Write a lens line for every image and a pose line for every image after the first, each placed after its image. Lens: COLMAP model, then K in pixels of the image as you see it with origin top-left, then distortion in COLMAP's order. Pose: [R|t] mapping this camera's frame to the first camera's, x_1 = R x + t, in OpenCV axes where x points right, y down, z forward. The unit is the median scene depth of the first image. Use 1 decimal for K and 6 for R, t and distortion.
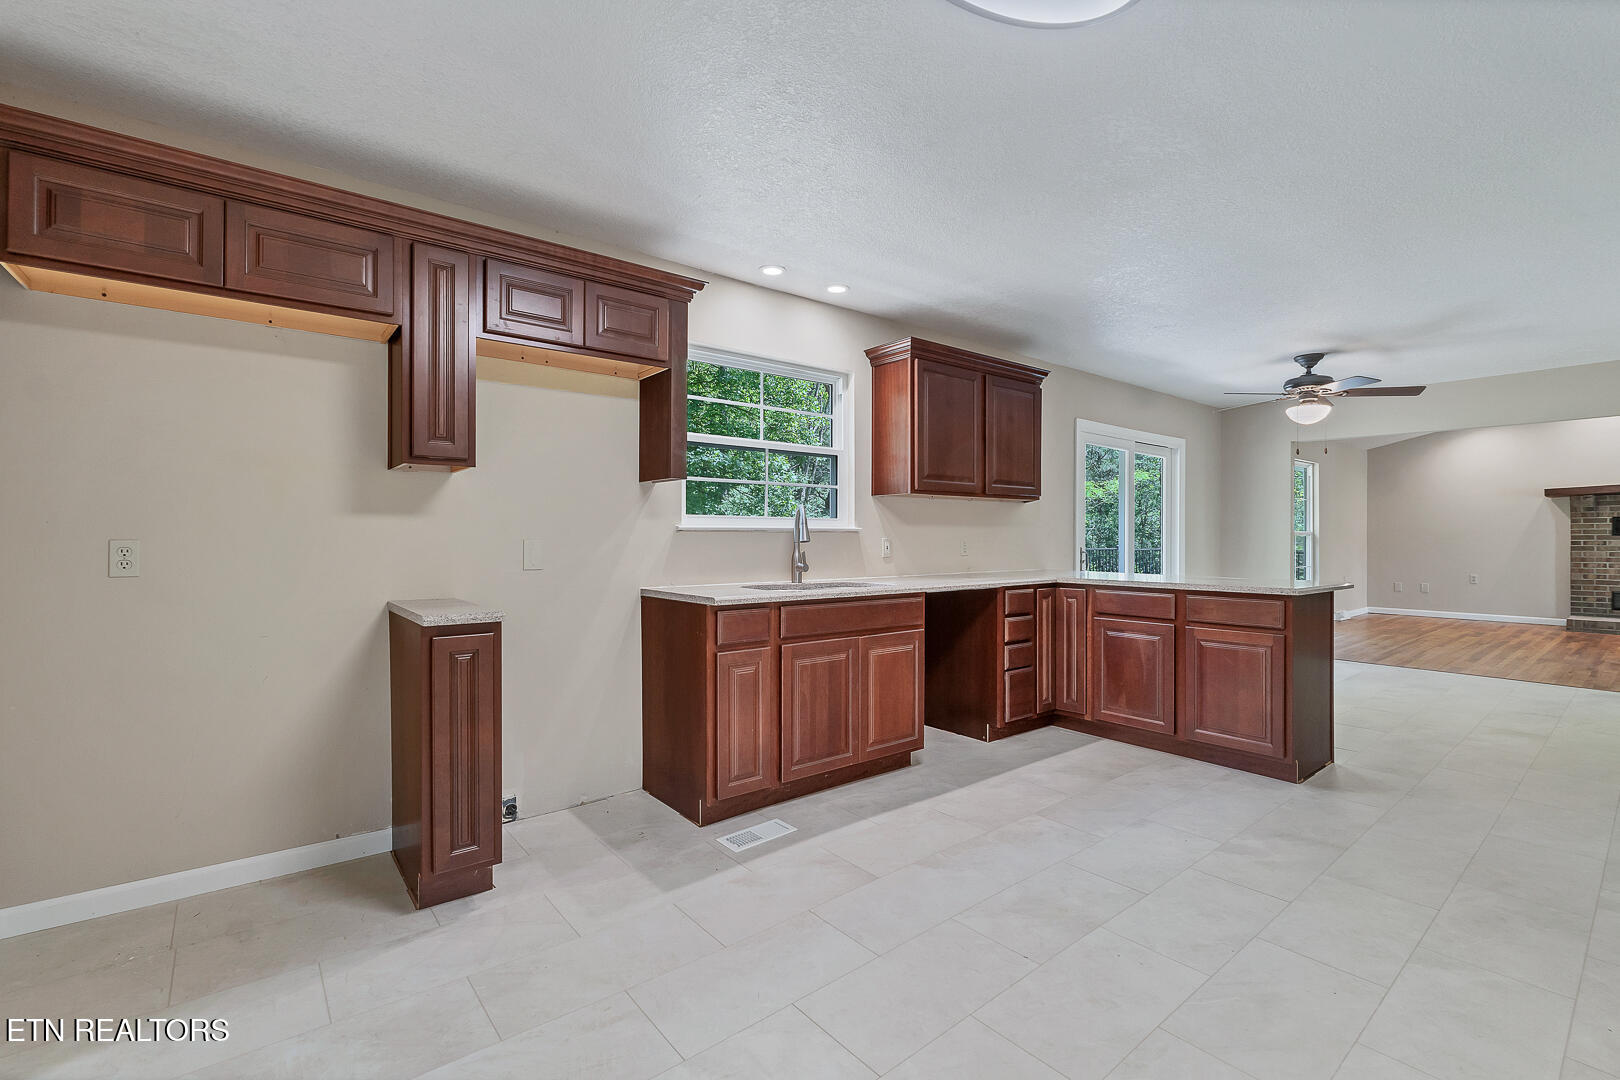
lens RADIAL K [[701.0, 0, 820.5], [0, 701.0, 536.4], [0, 0, 1]] dist [-0.004058, 0.000780]
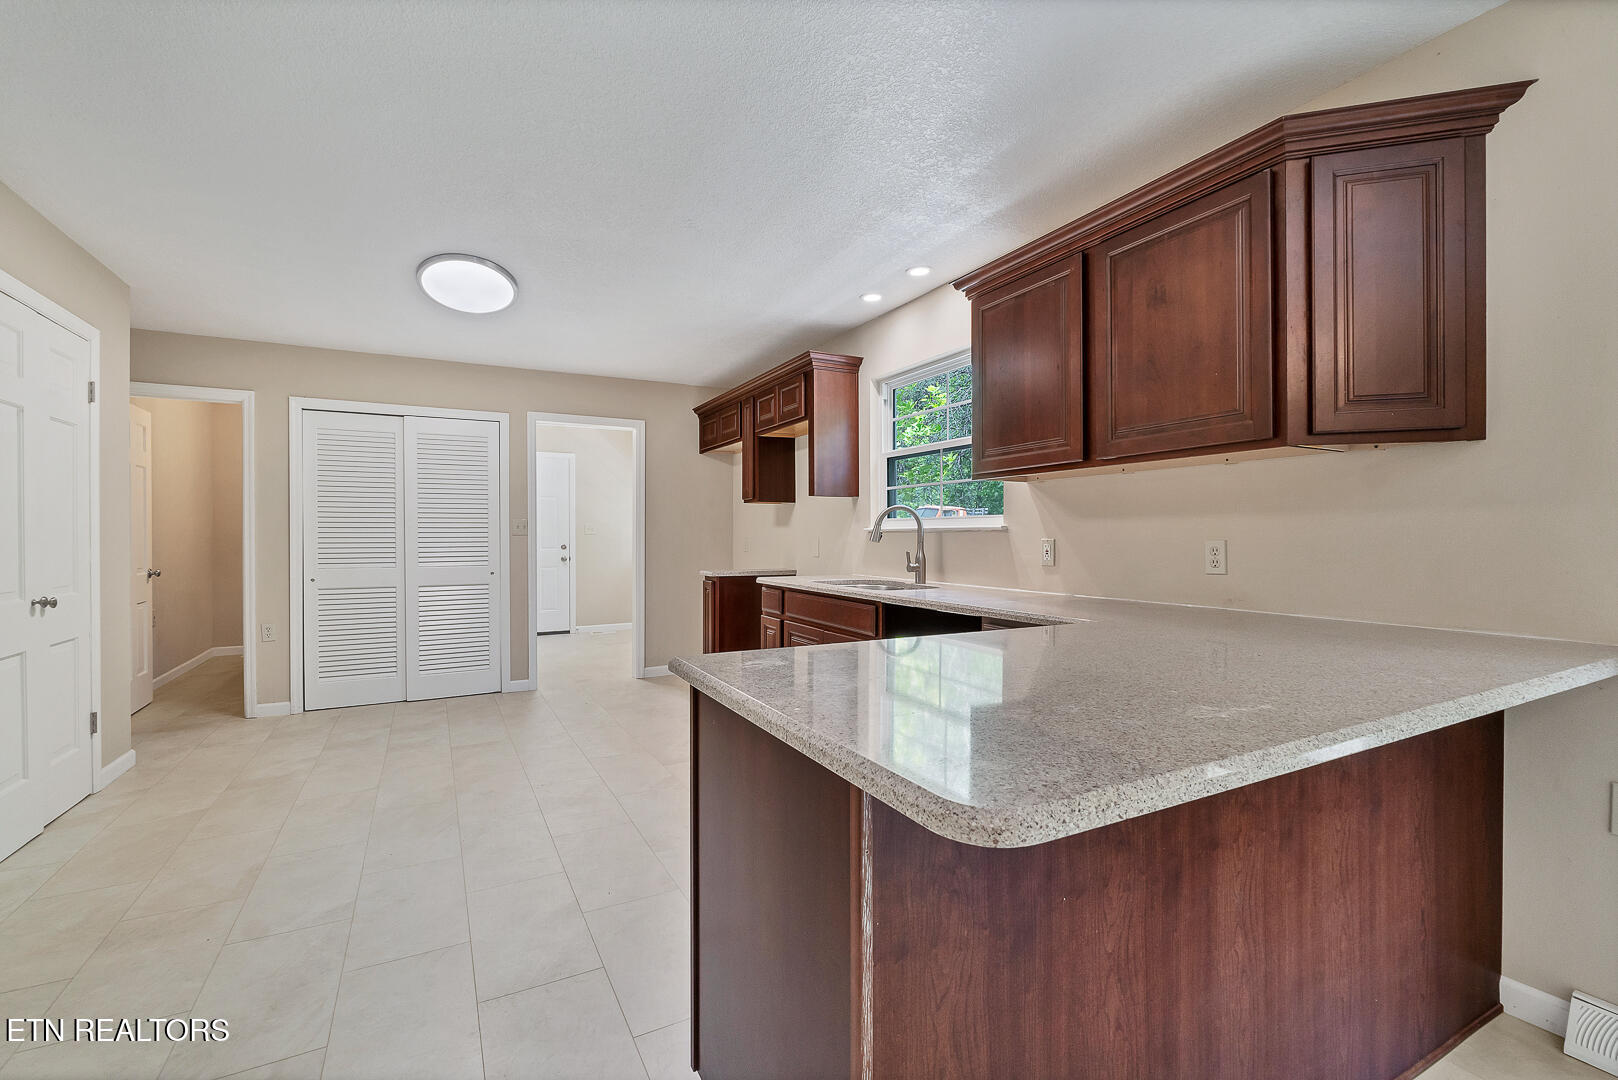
lens RADIAL K [[700.1, 0, 817.1], [0, 700.1, 542.9], [0, 0, 1]] dist [-0.004058, 0.000780]
pose [[-0.177398, 0.011846, -0.984068, 1.029325], [0.003054, 0.999929, 0.011486, -0.003042], [0.984135, -0.000967, -0.177421, 1.096470]]
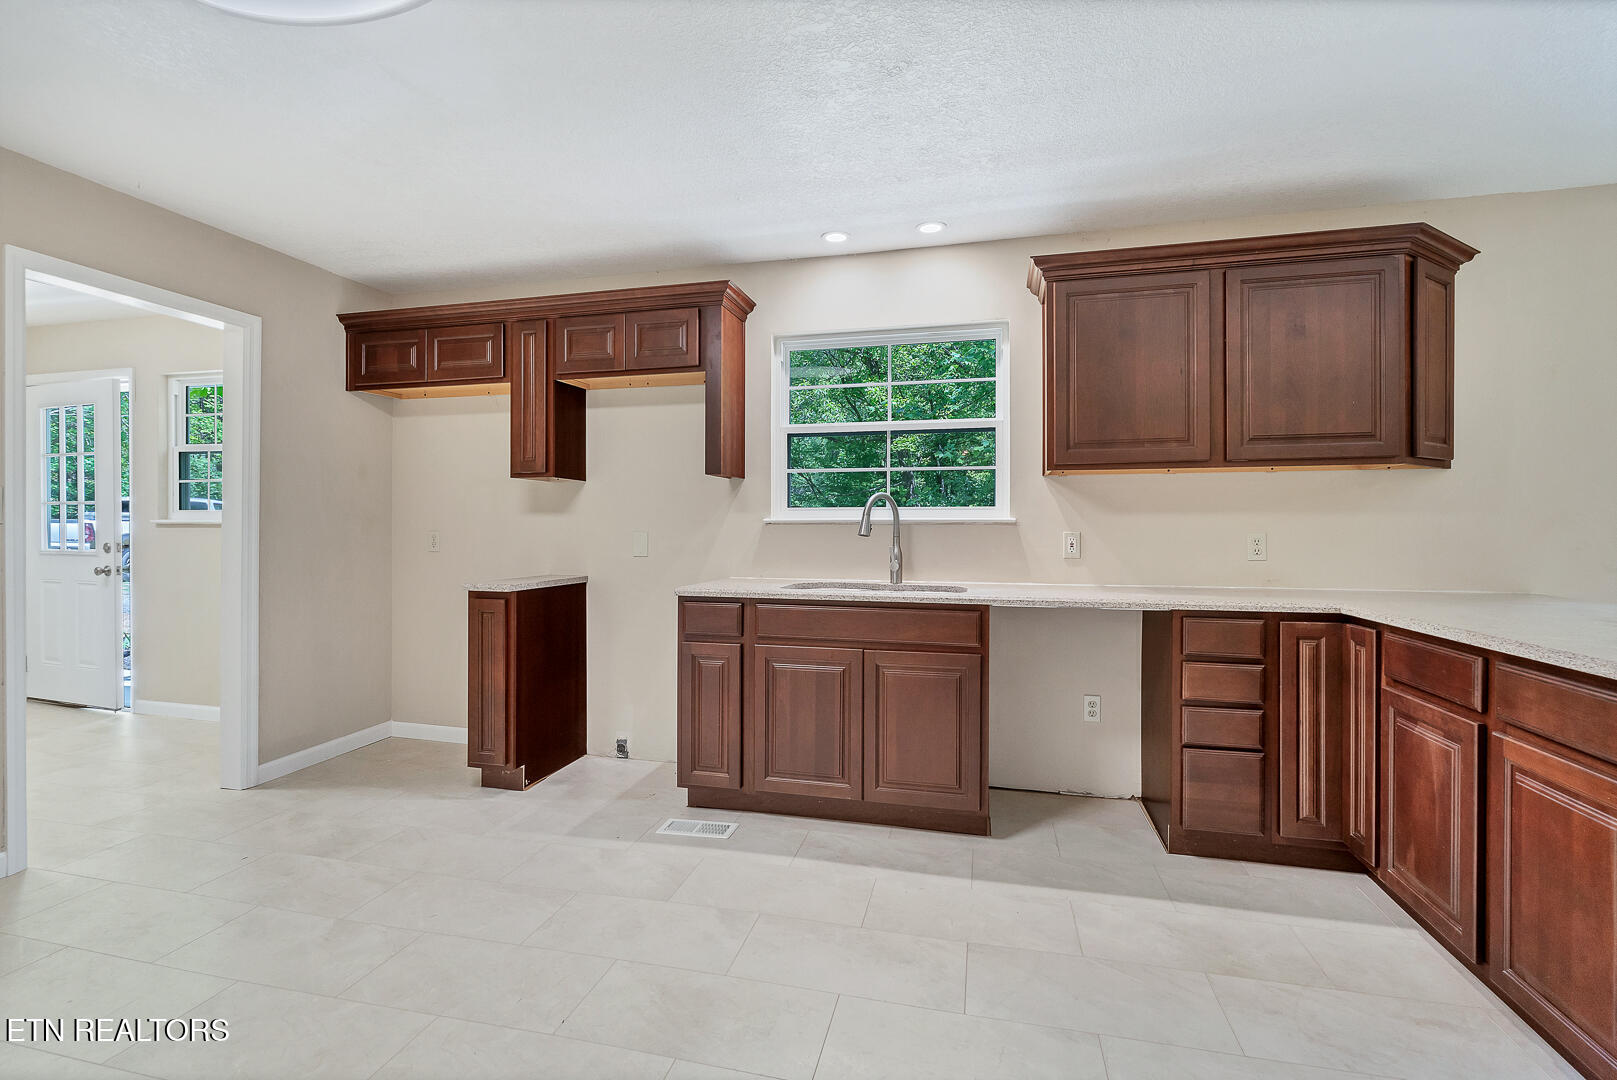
lens RADIAL K [[737.4, 0, 816.3], [0, 737.4, 532.0], [0, 0, 1]] dist [-0.007070, 0.001216]
pose [[0.608121, 0.004335, -0.793833, 0.666405], [-0.002148, 0.999990, 0.003816, -0.000170], [0.793842, -0.000615, 0.608124, 0.392981]]
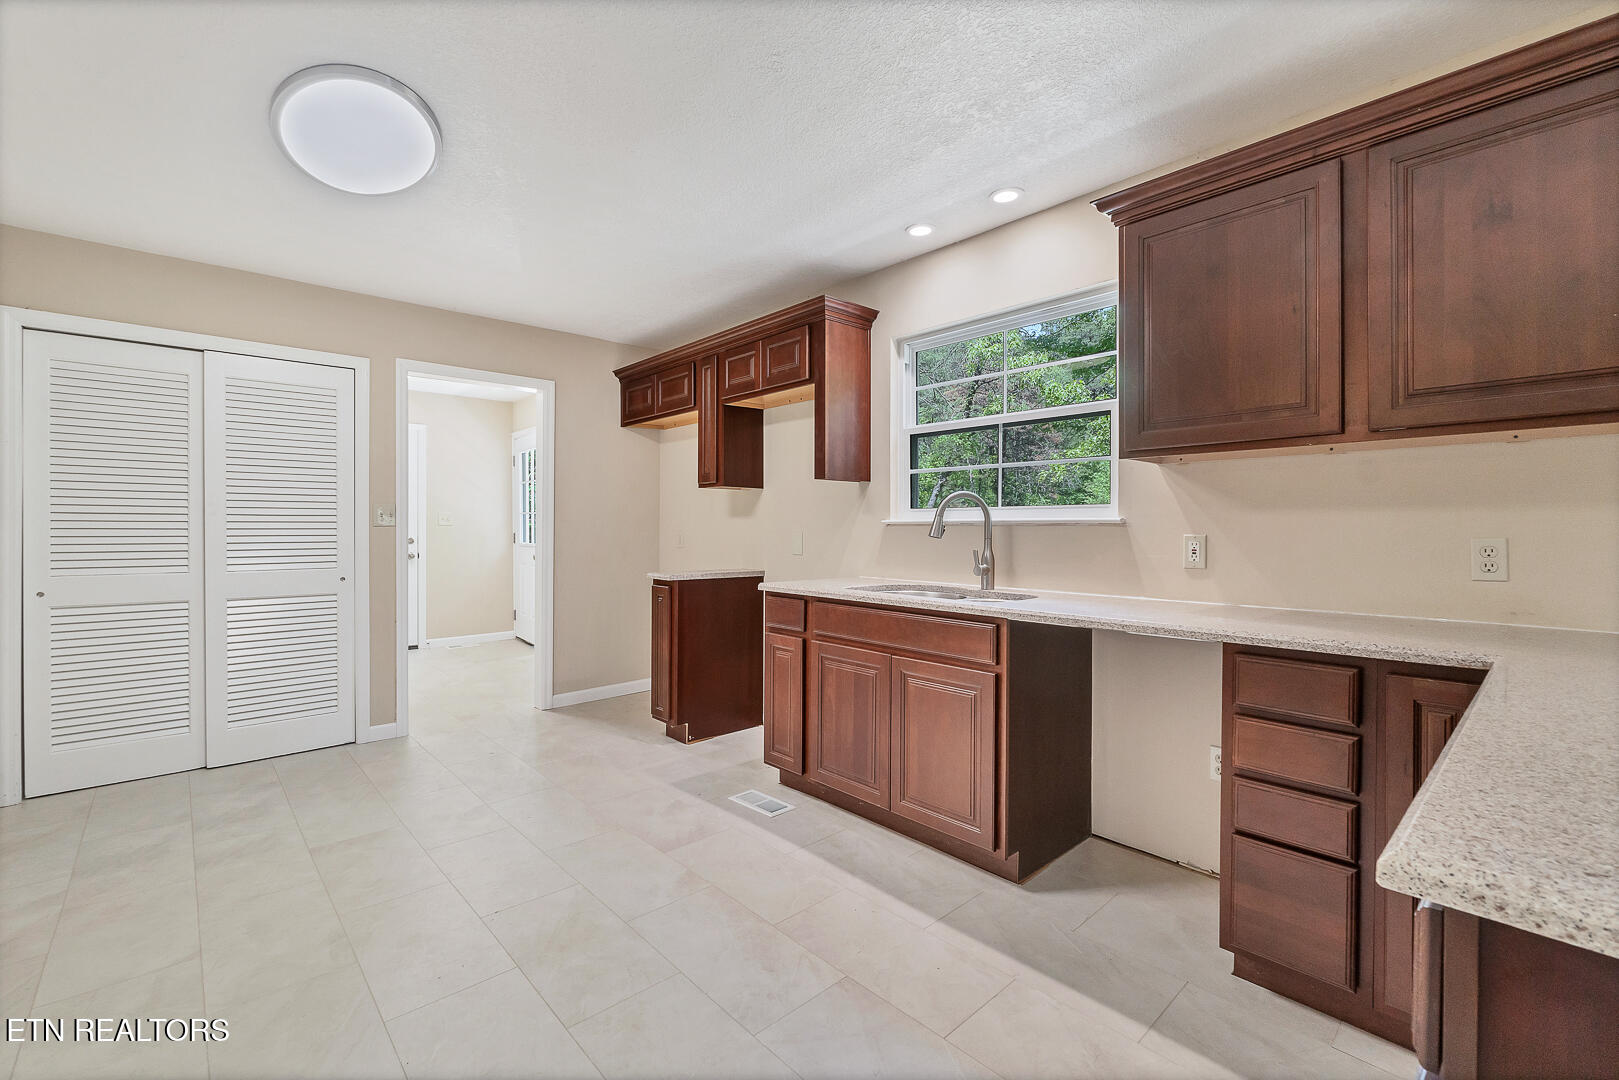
lens RADIAL K [[700.5, 0, 811.9], [0, 700.5, 530.2], [0, 0, 1]] dist [-0.004058, 0.000780]
pose [[0.058910, 0.003160, -0.998258, 0.795154], [-0.002808, 0.999992, 0.003000, -0.002849], [0.998259, 0.002626, 0.058918, 0.801305]]
